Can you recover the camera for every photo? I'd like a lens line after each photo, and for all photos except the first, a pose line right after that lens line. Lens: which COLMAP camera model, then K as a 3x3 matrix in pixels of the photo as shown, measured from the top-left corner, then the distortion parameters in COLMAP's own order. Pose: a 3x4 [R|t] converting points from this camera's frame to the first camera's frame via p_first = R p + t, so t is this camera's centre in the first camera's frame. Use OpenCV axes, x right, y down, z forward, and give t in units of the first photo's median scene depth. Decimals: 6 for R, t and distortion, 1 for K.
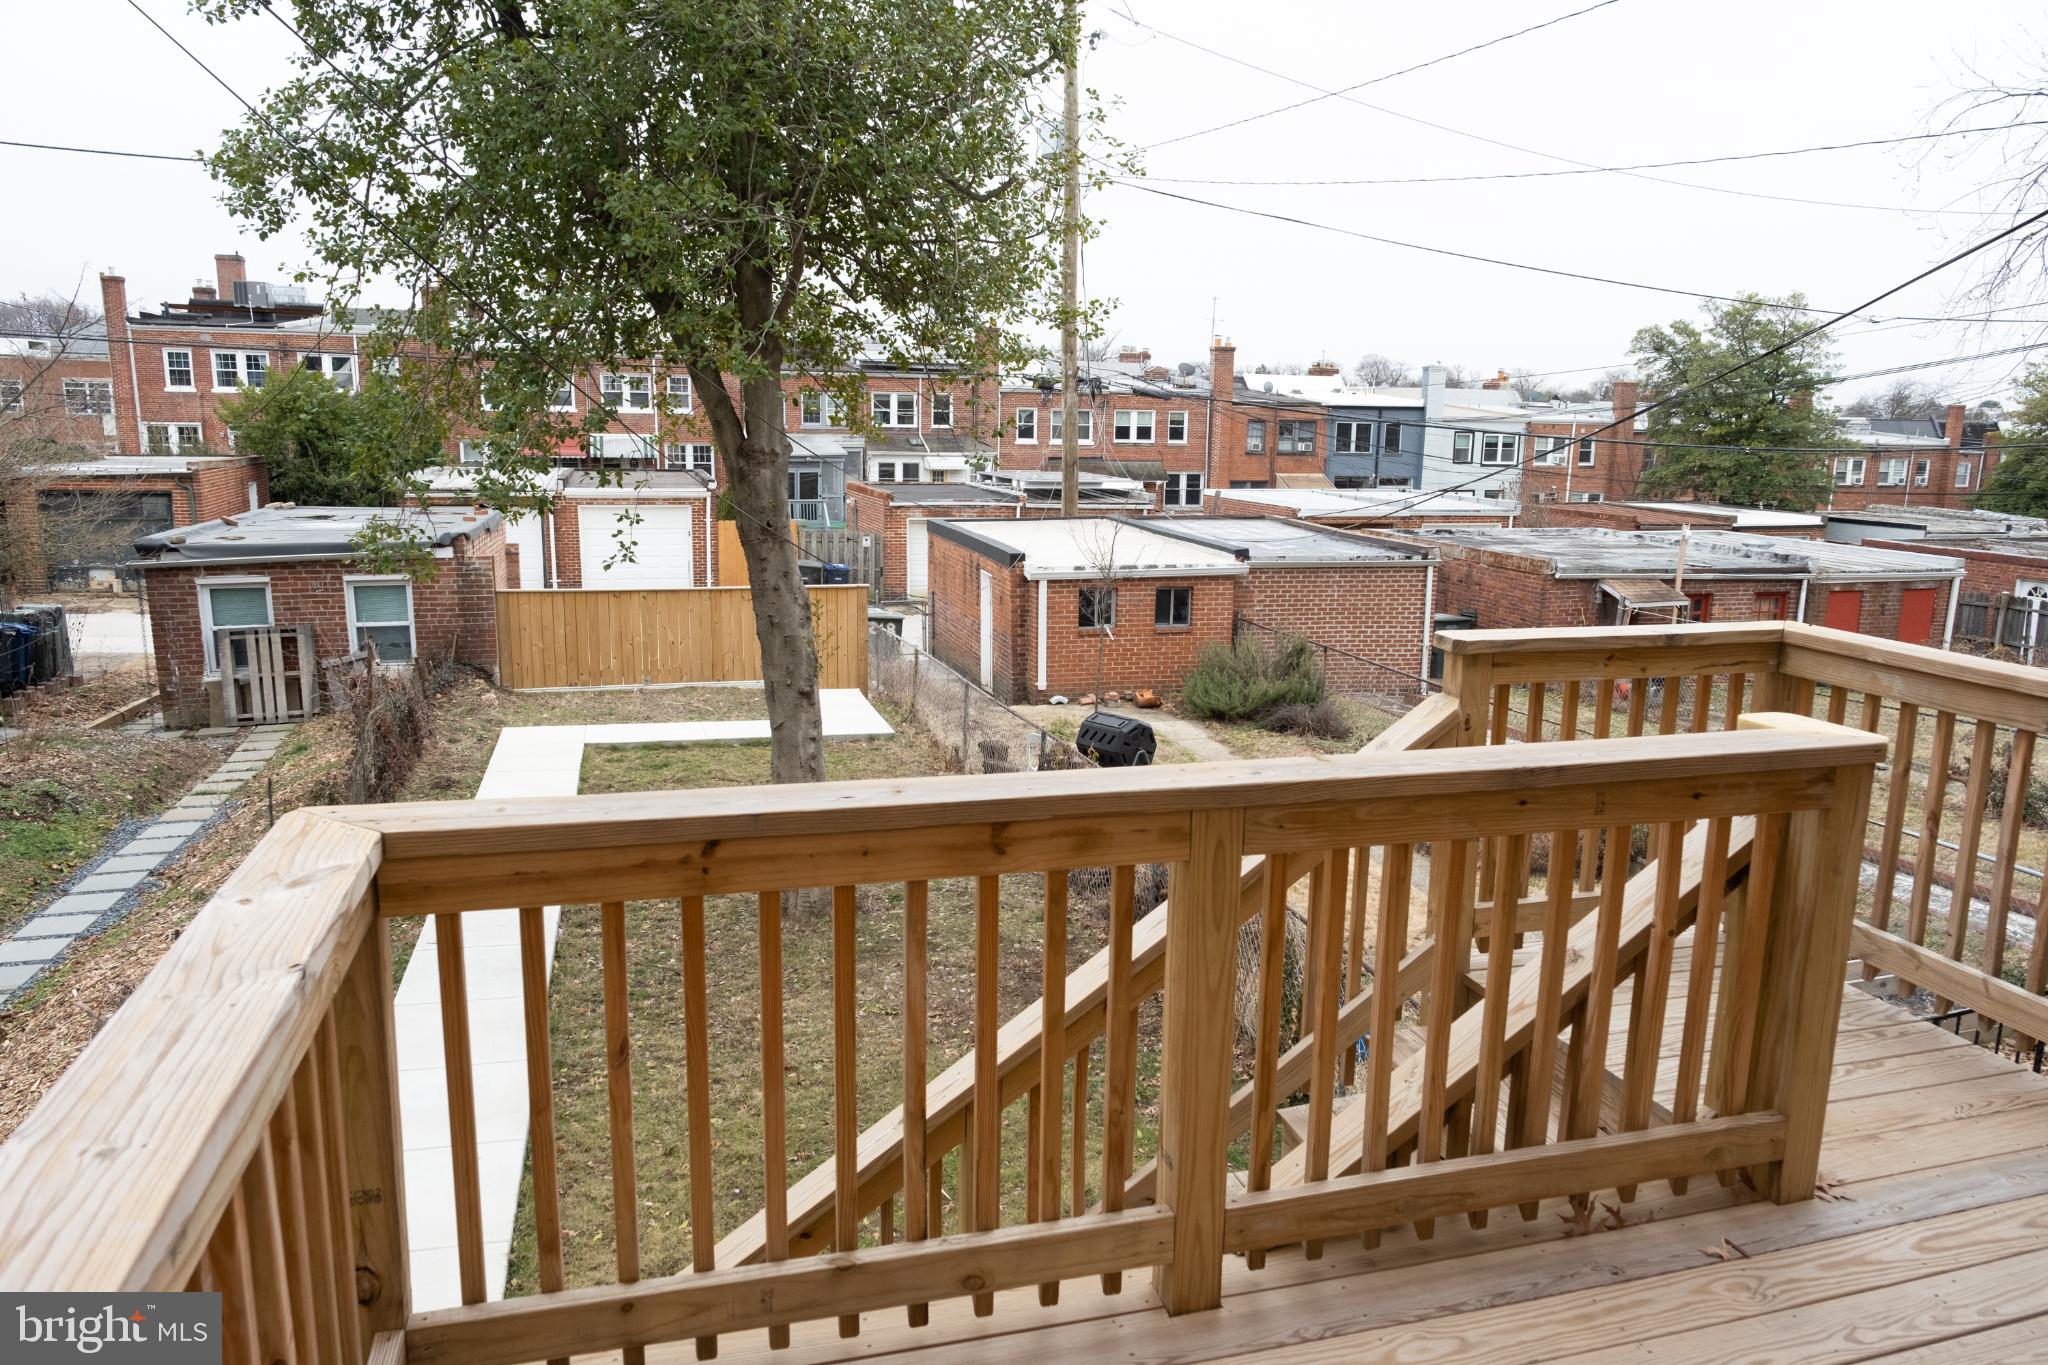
lens RADIAL K [[1406.1, 0, 1058.2], [0, 1406.1, 680.3], [0, 0, 1]] dist [-0.034158, 0.017047]
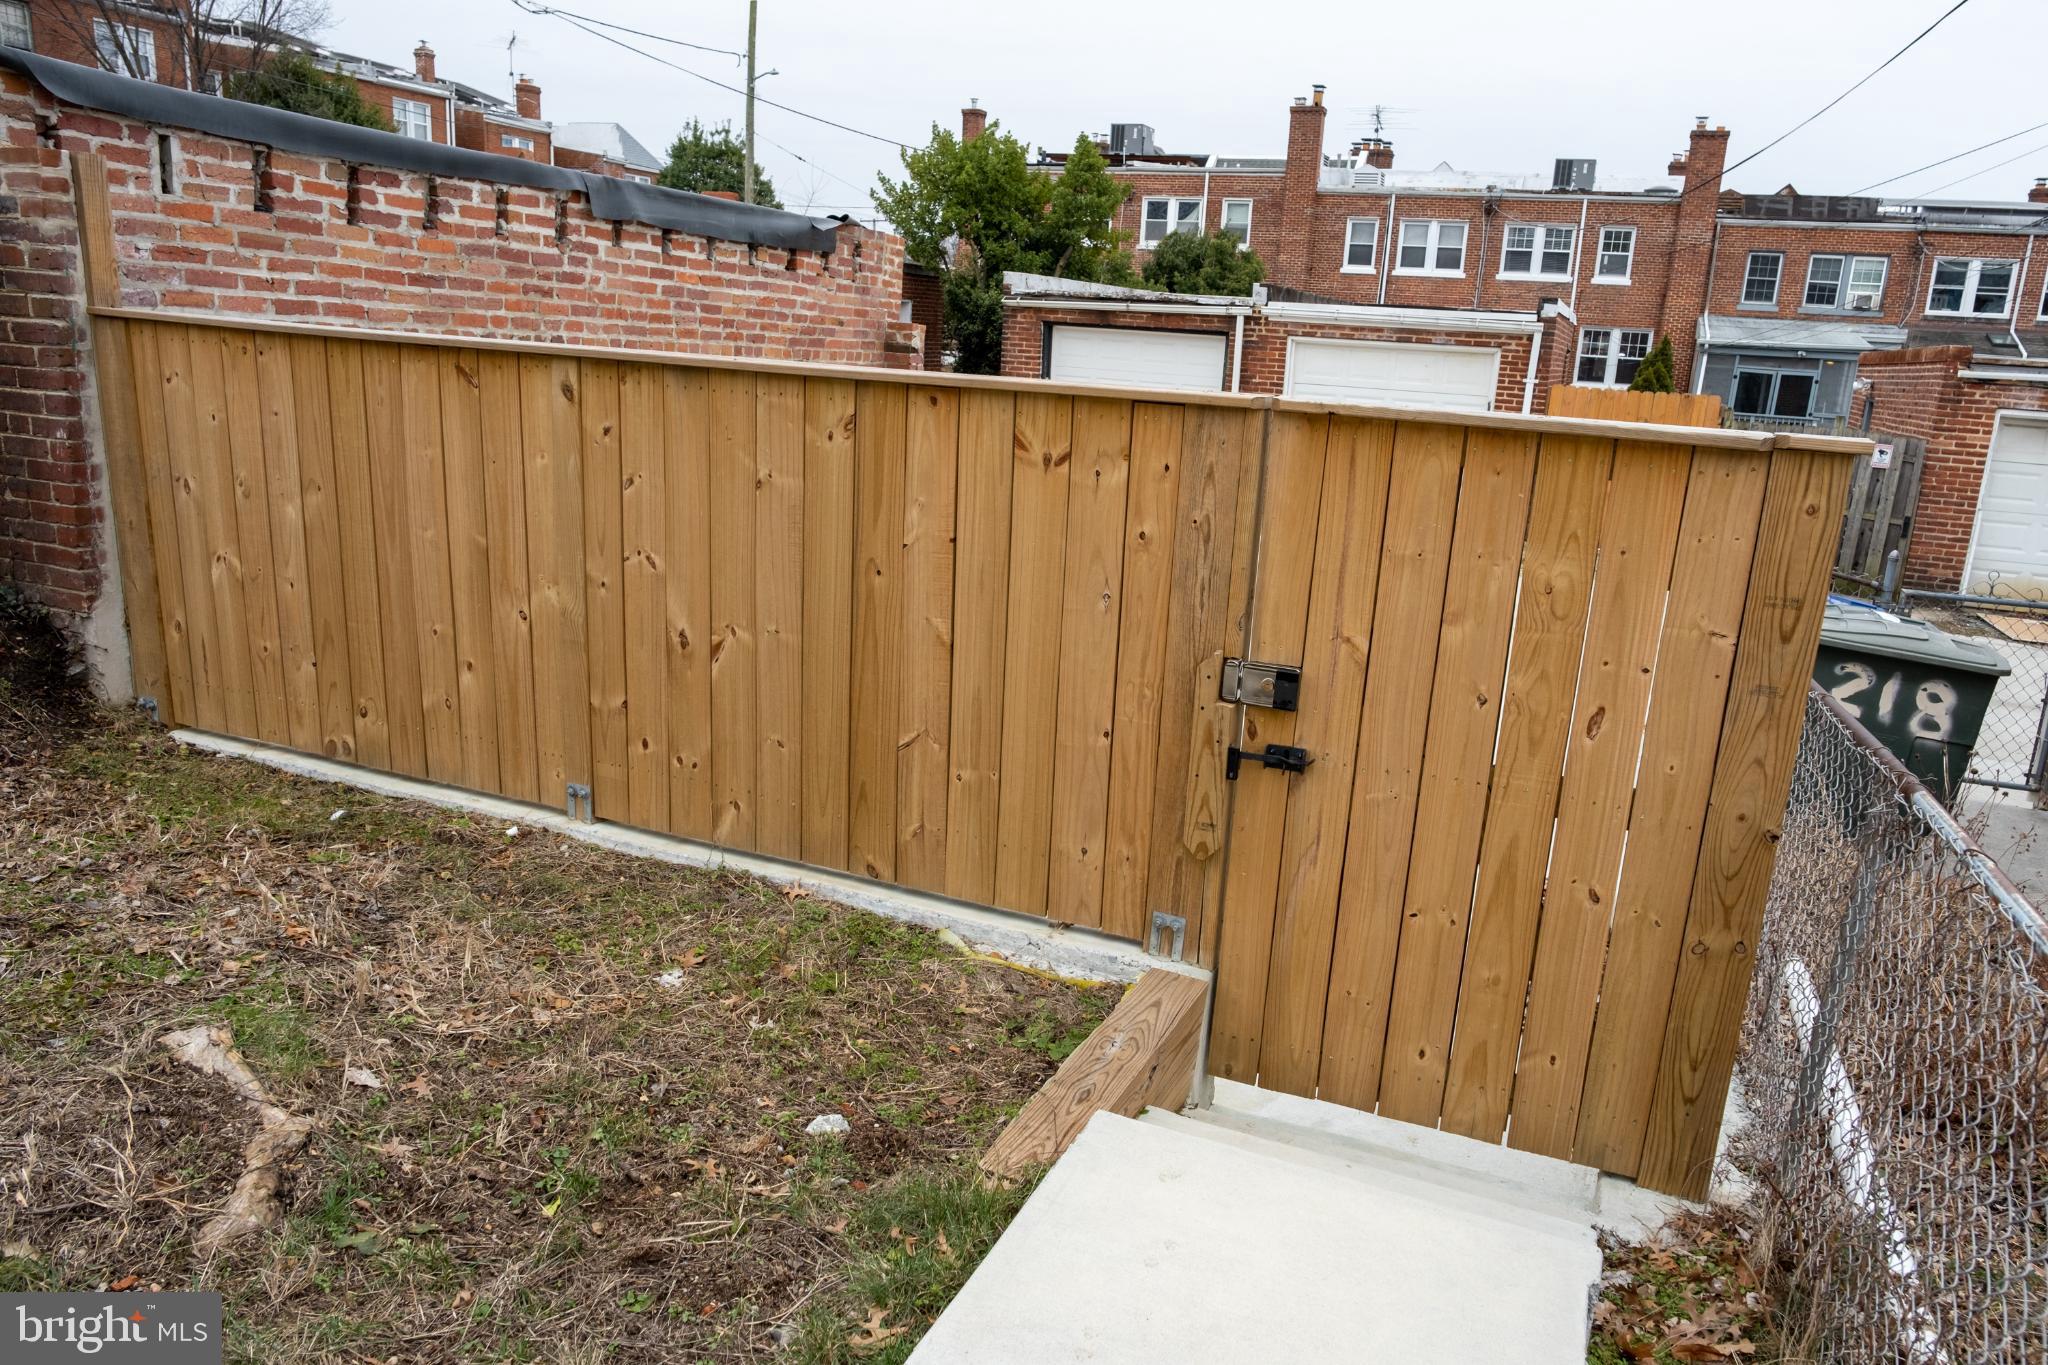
lens RADIAL K [[1406.1, 0, 1071.6], [0, 1406.1, 701.9], [0, 0, 1]] dist [-0.034158, 0.017047]
pose [[0.788098, 0.178292, -0.589163, -0.068951], [-0.150185, 0.983903, 0.096852, -0.027628], [0.596947, 0.012155, 0.802188, 0.523880]]
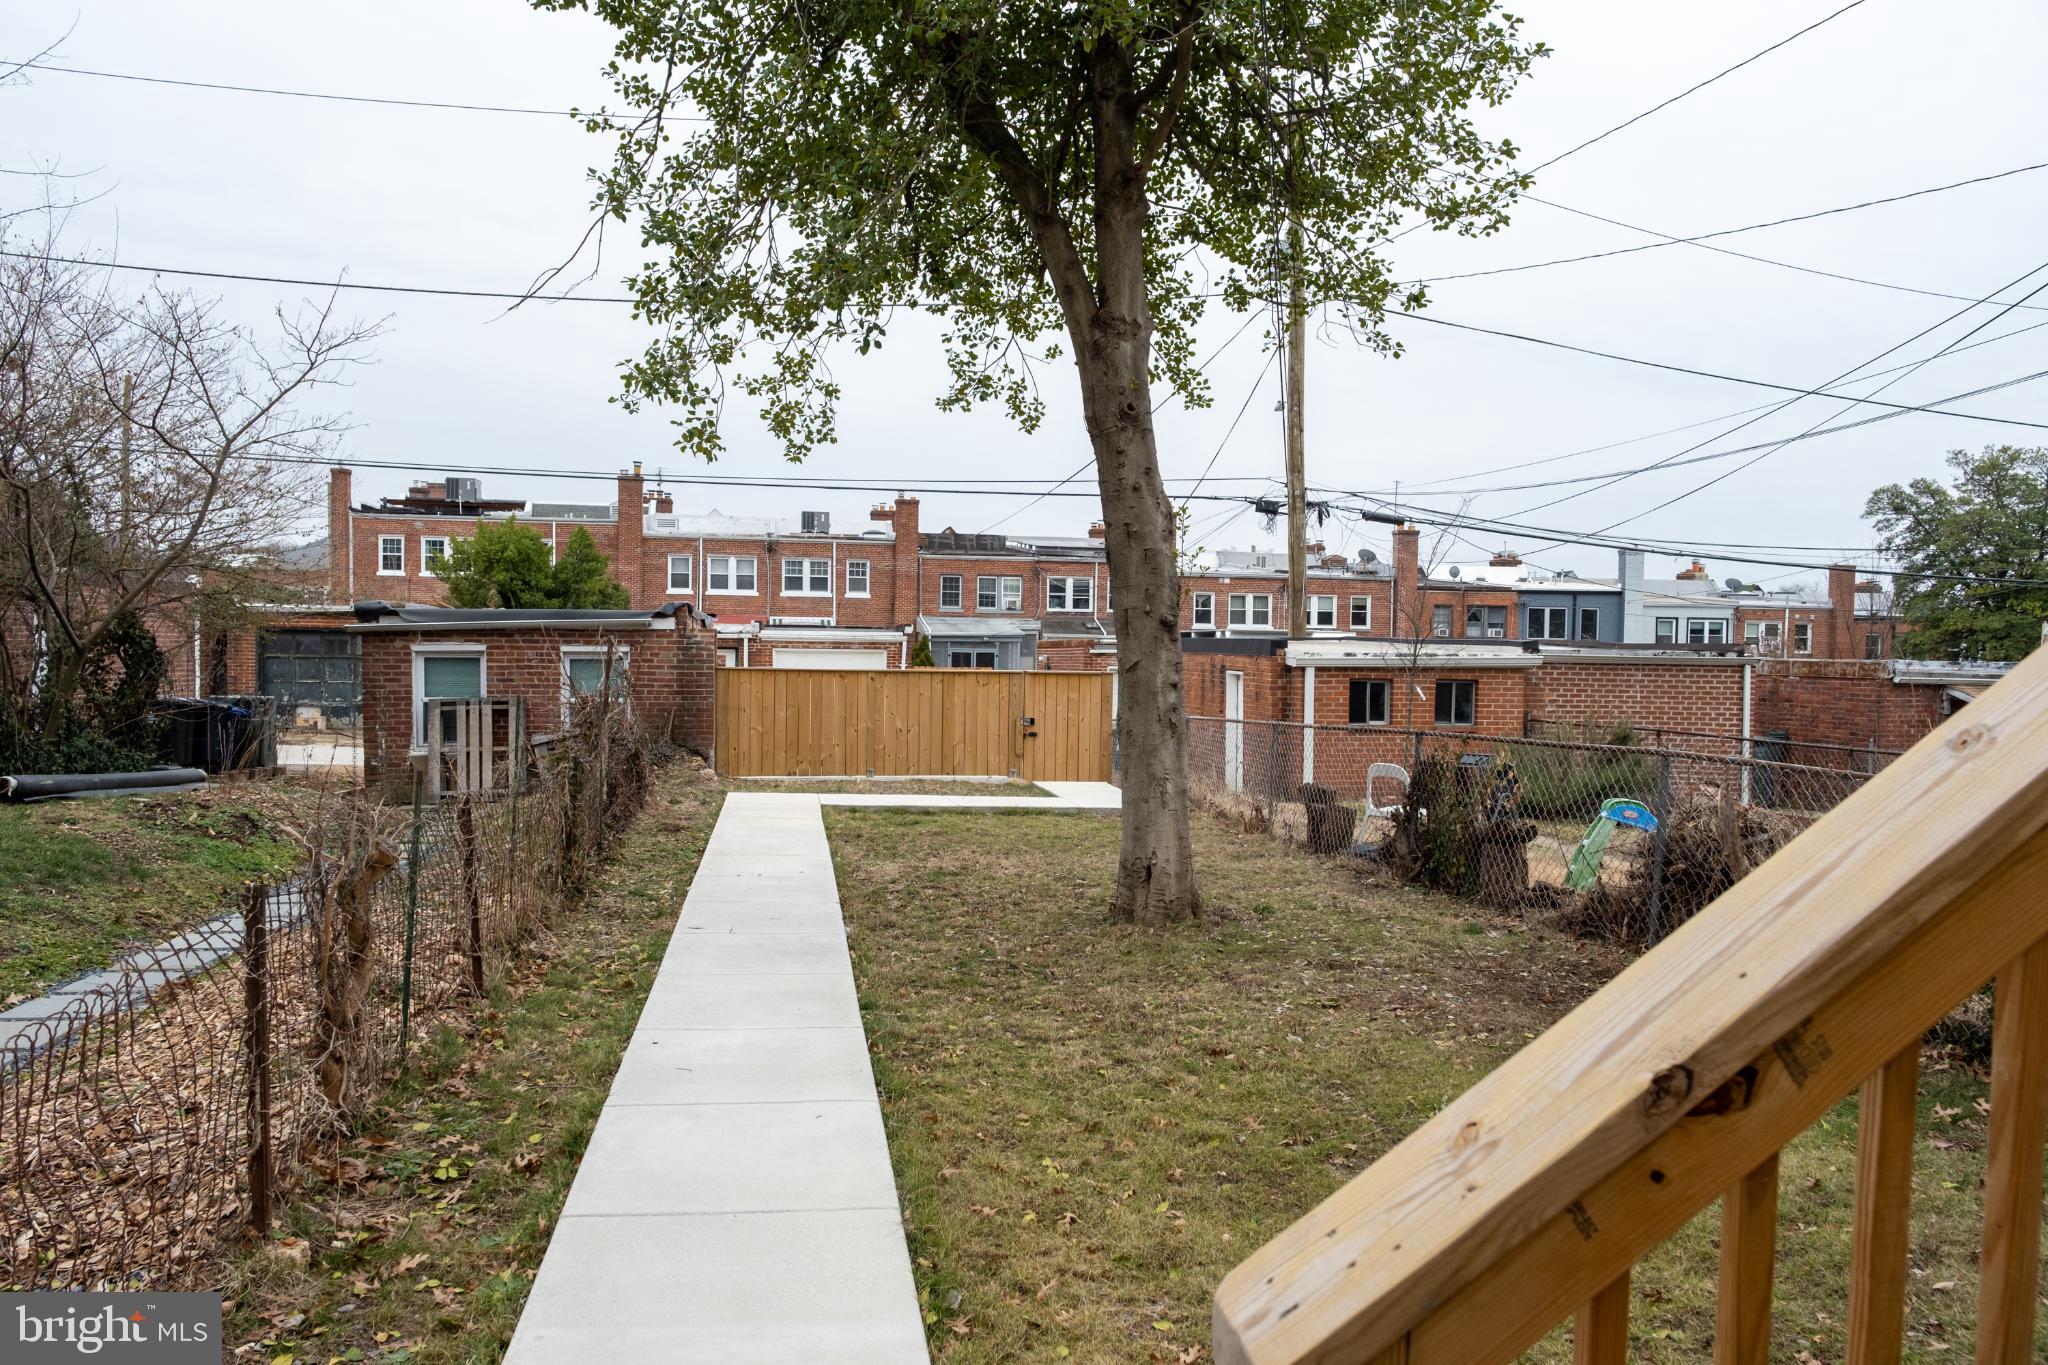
lens RADIAL K [[1406.1, 0, 1025.7], [0, 1406.1, 677.7], [0, 0, 1]] dist [-0.034158, 0.017047]
pose [[0.992571, -0.002973, -0.121631, -0.050504], [-0.017221, 0.986203, -0.164645, 0.052497], [0.120442, 0.165516, 0.978825, 0.069966]]
